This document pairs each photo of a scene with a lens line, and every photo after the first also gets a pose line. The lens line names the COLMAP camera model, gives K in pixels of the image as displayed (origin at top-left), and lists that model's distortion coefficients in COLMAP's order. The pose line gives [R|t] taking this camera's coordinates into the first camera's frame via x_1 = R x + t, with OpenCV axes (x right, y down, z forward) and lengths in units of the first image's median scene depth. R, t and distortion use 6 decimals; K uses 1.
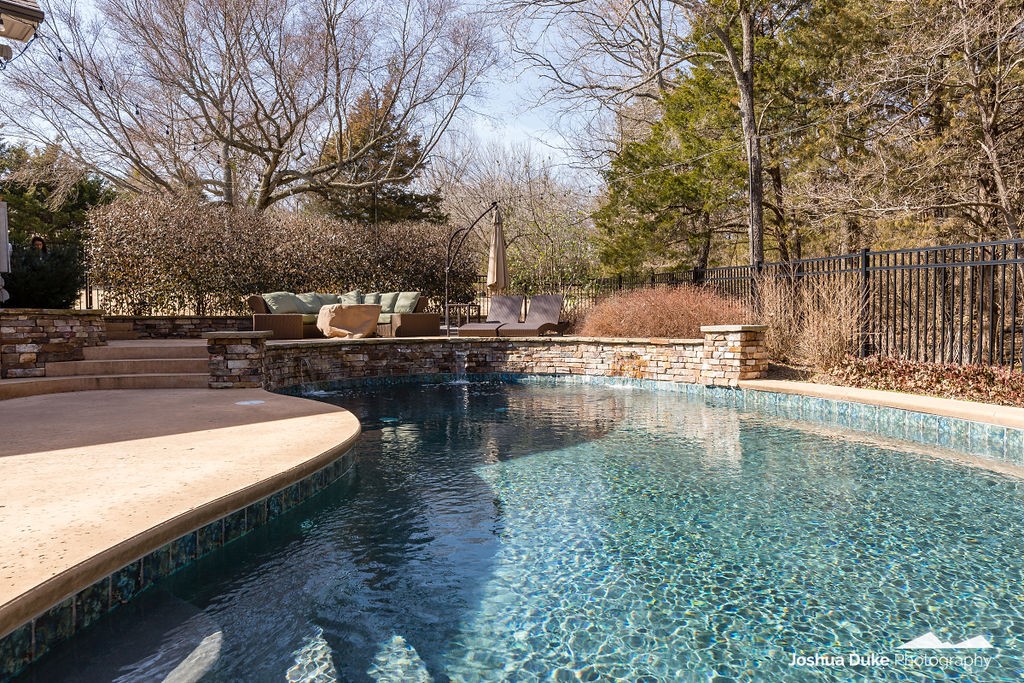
lens RADIAL K [[668.6, 0, 512.6], [0, 668.6, 336.2], [0, 0, 1]] dist [0.000647, -0.001331]
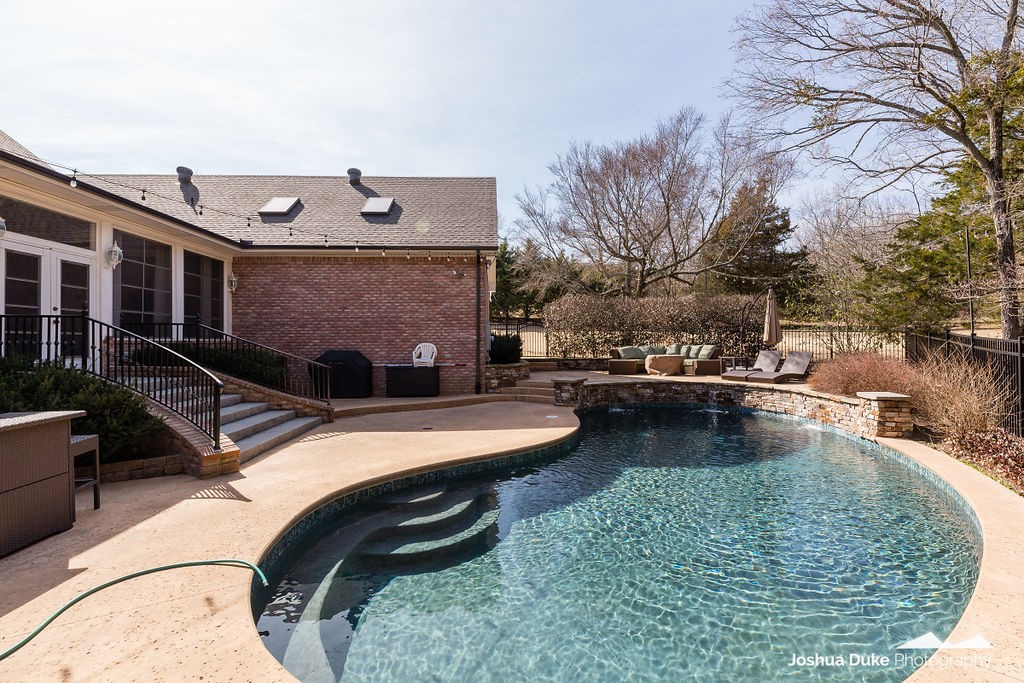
lens RADIAL K [[458.7, 0, 510.9], [0, 458.7, 339.0], [0, 0, 1]] dist [-0.000035, -0.000072]
pose [[0.729523, 0.000404, -0.683956, 0.331590], [-0.014661, 0.999779, -0.015048, -0.080339], [0.683799, 0.021005, 0.729368, -0.132401]]
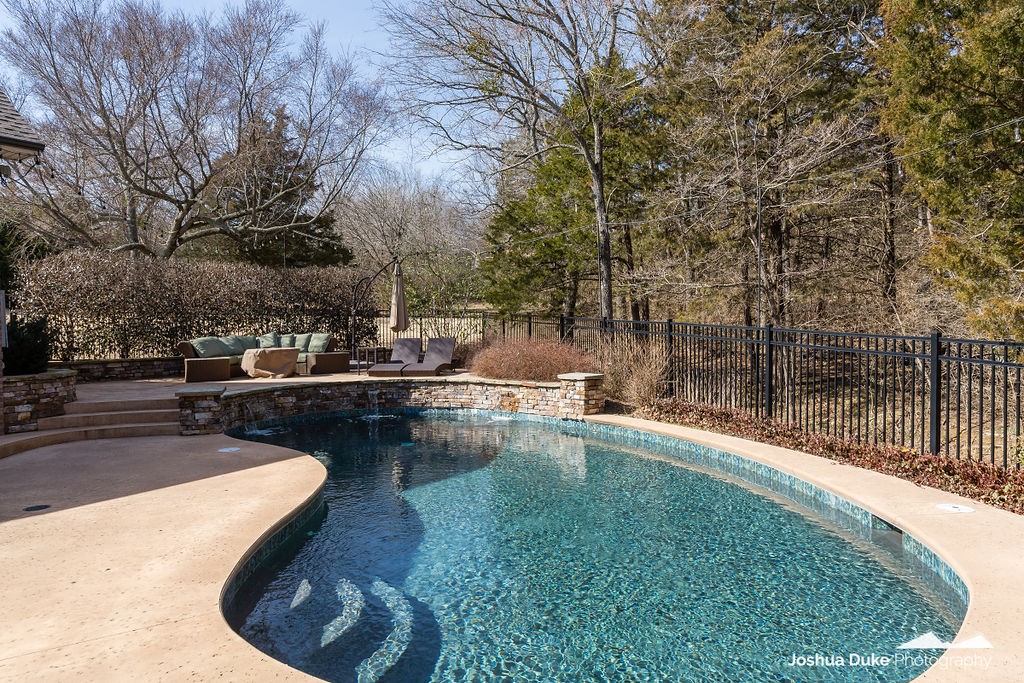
lens RADIAL K [[668.6, 0, 512.6], [0, 668.6, 336.2], [0, 0, 1]] dist [0.000647, -0.001331]
pose [[0.986479, -0.010002, 0.163584, -0.024508], [0.011219, 0.999916, -0.006518, -0.069558], [-0.163505, 0.008265, 0.986508, -0.264390]]
